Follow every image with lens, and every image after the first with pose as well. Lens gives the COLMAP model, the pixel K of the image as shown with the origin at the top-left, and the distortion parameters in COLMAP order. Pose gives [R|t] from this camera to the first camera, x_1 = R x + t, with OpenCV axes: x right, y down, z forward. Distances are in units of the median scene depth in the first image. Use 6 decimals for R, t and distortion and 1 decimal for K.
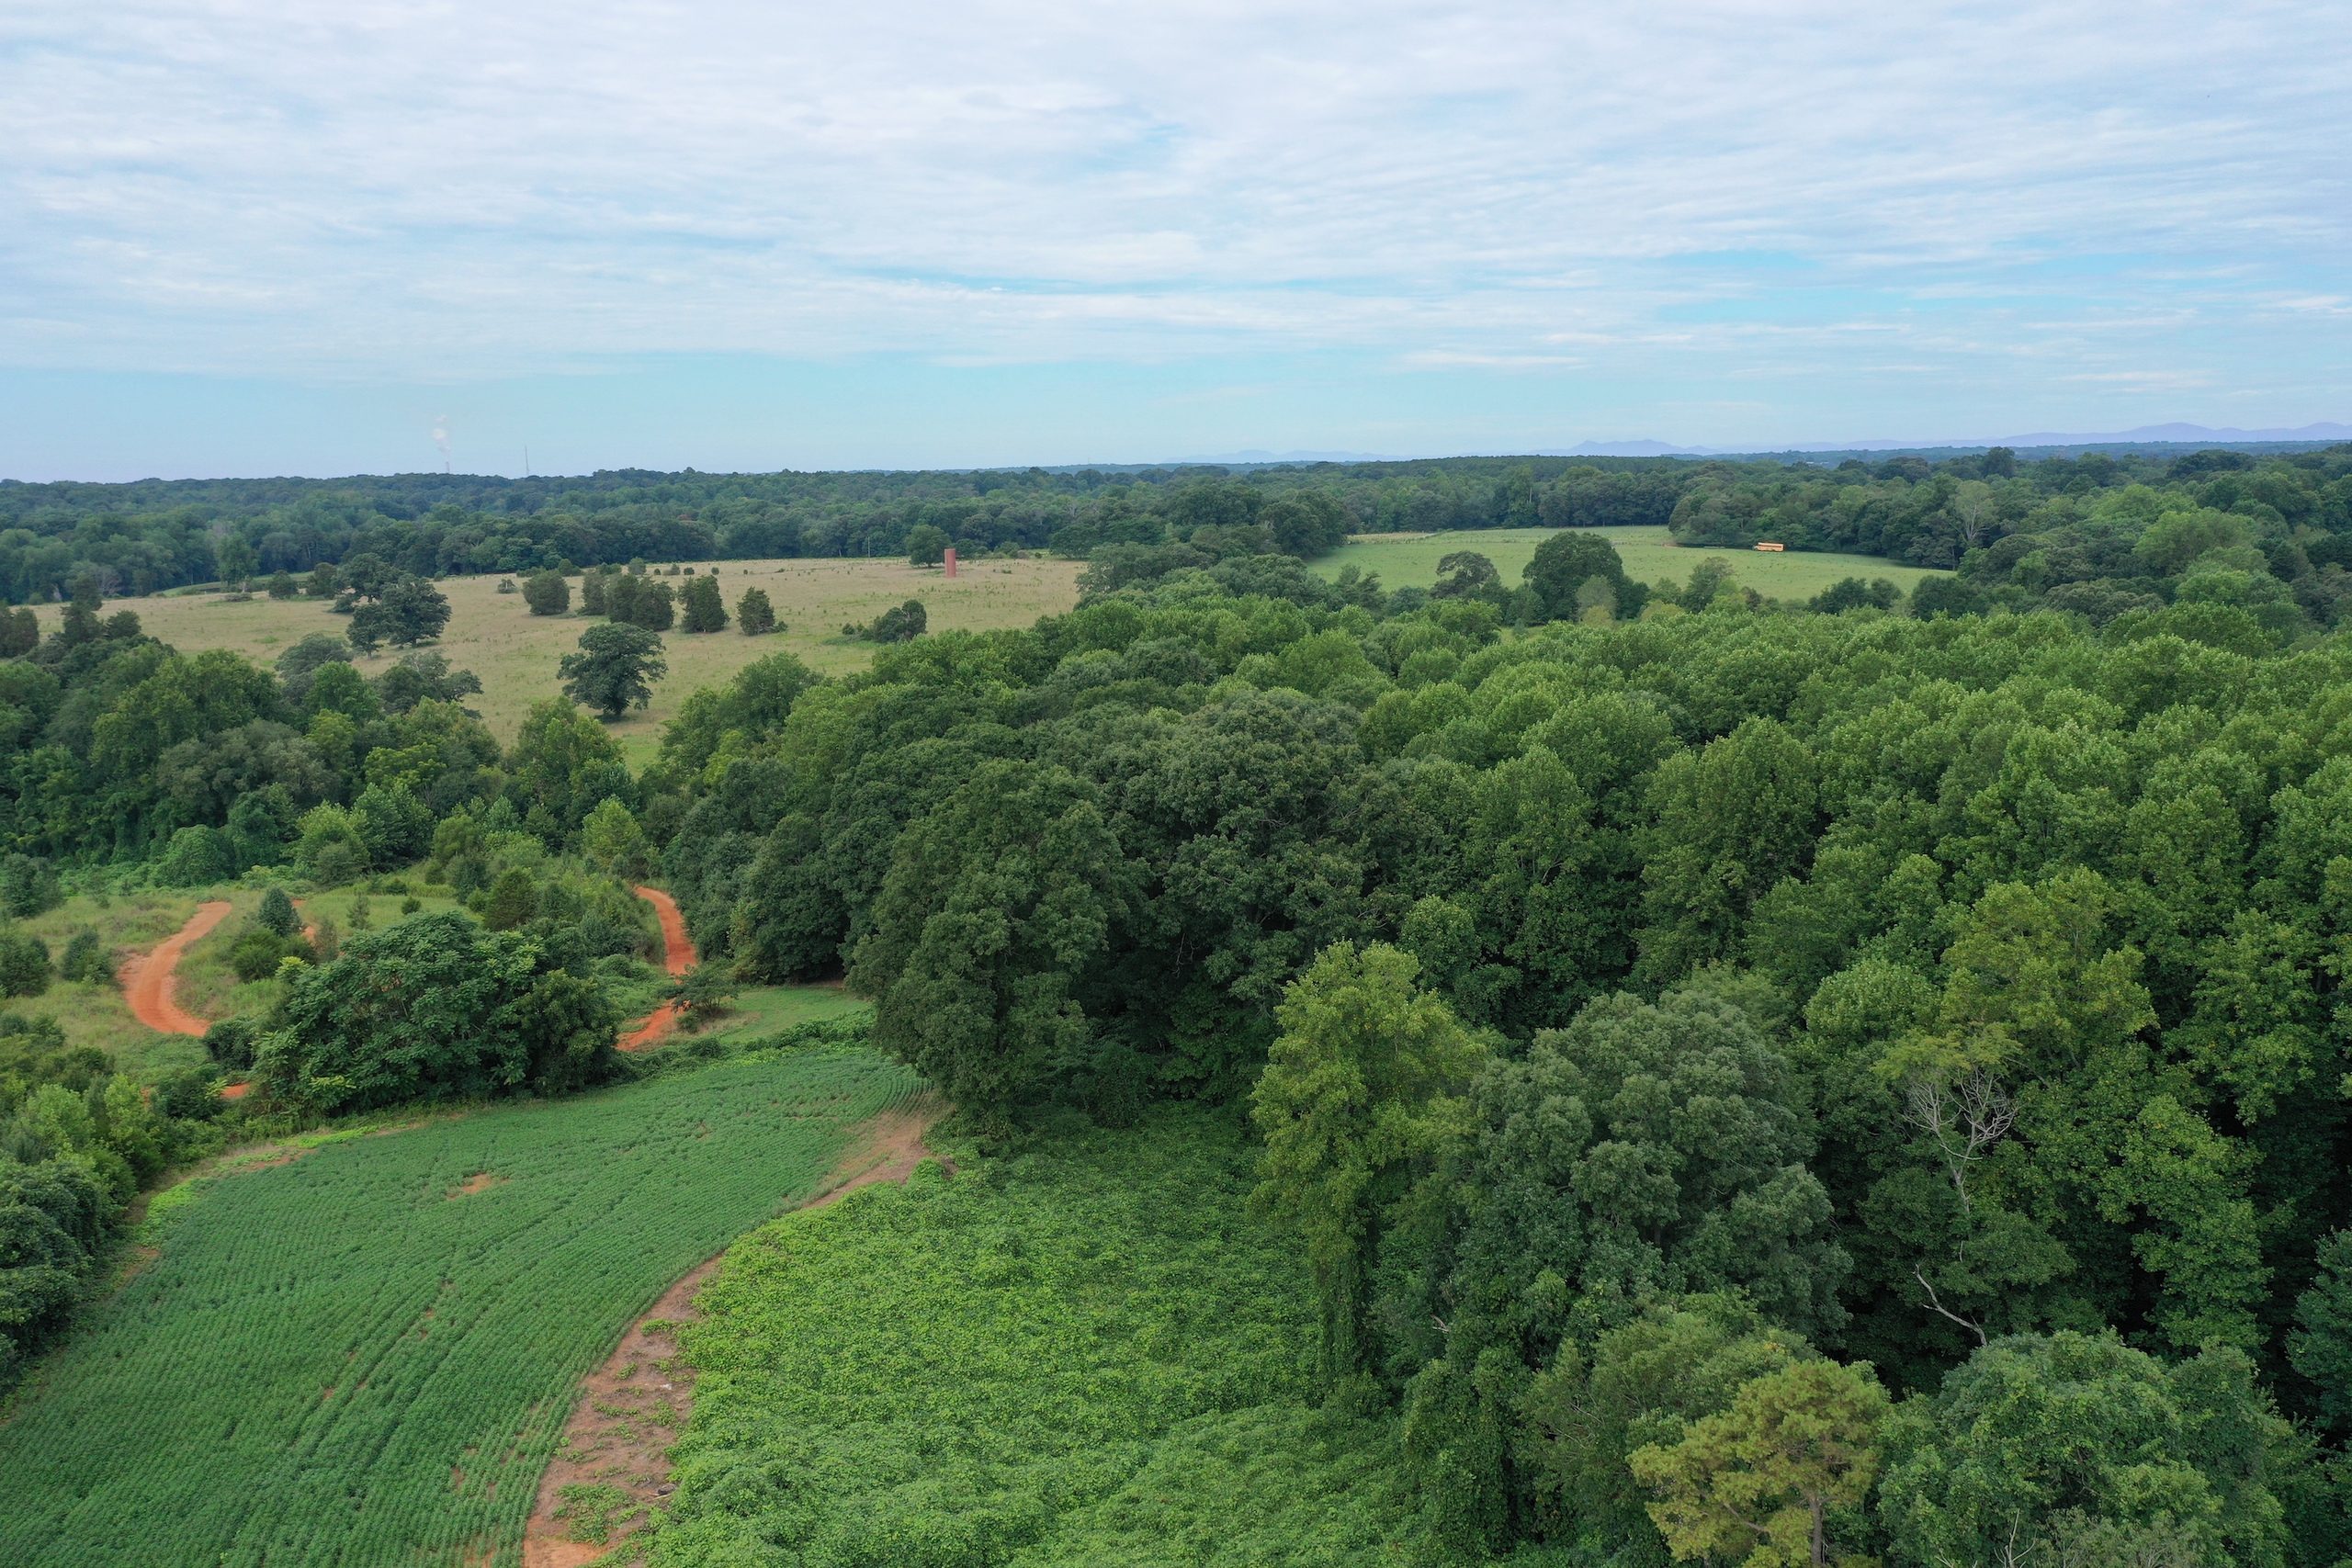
lens RADIAL K [[1857.9, 0, 1176.0], [0, 1857.9, 784.0], [0, 0, 1]] dist [0.009674, -0.003760]
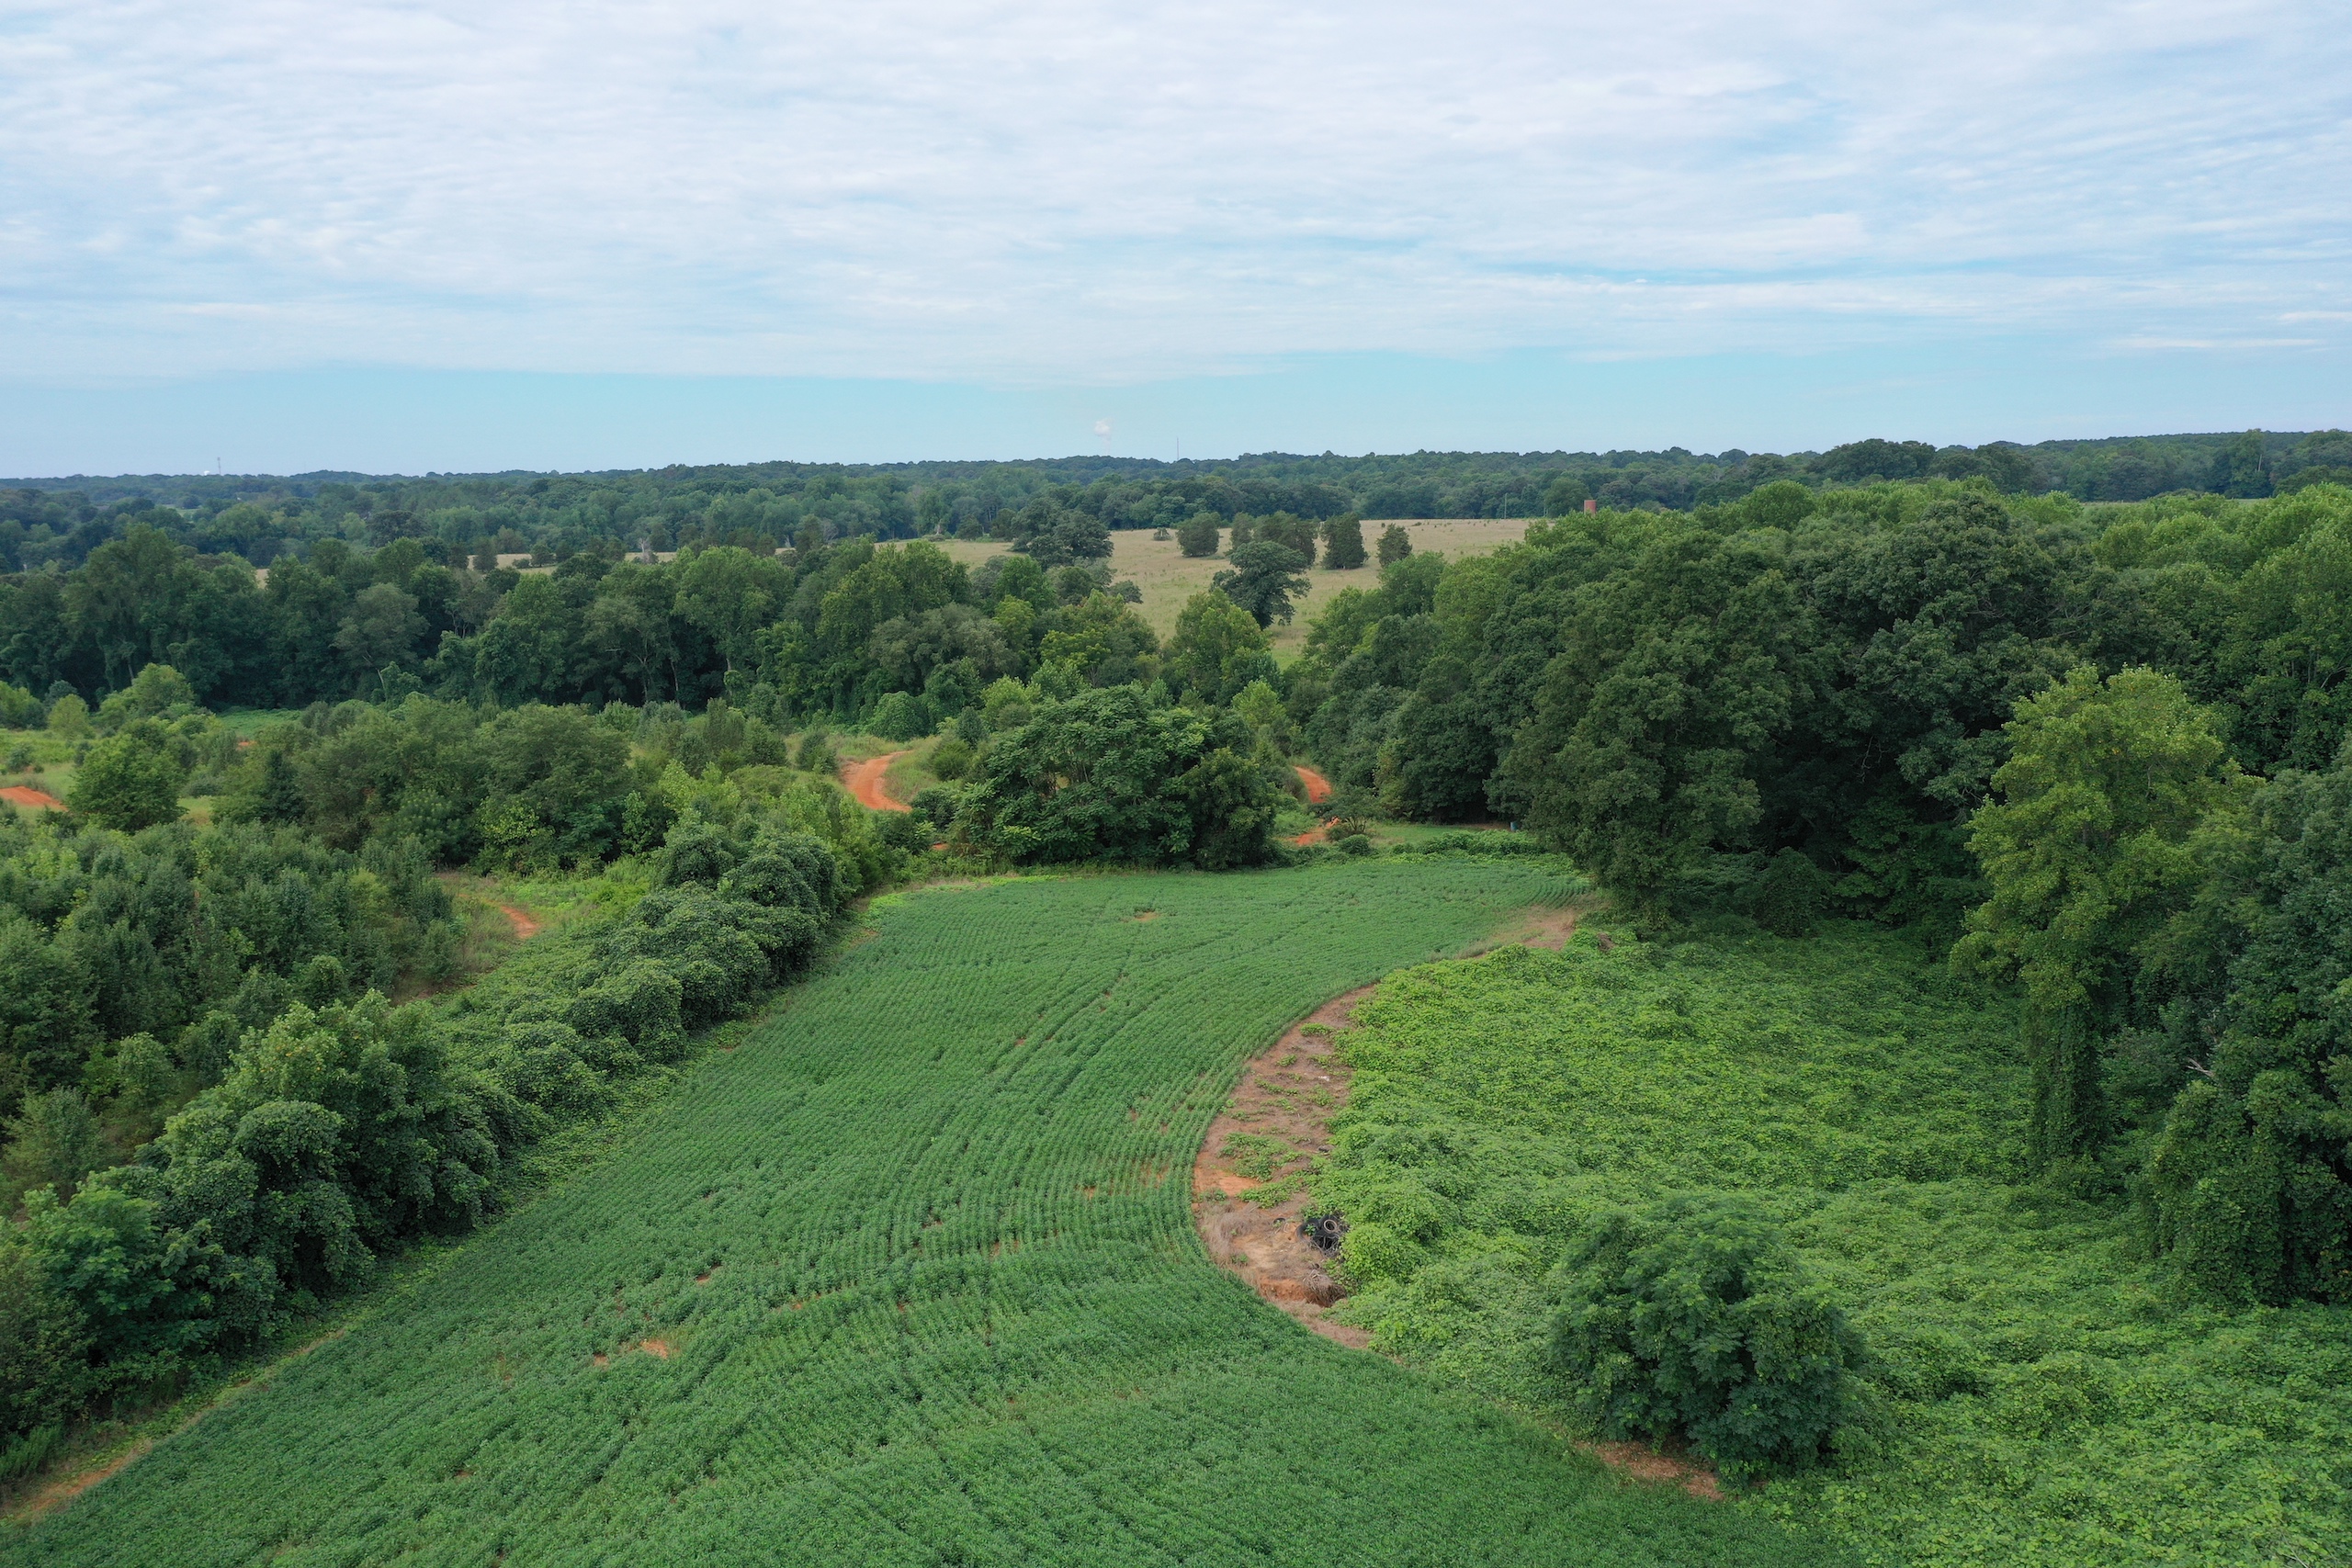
lens RADIAL K [[1857.9, 0, 1176.0], [0, 1857.9, 784.0], [0, 0, 1]] dist [0.009674, -0.003760]
pose [[0.945983, 0.055429, -0.319443, -0.026847], [-0.056486, 0.998386, 0.005960, 0.121461], [0.319258, 0.012406, 0.947587, 0.010017]]
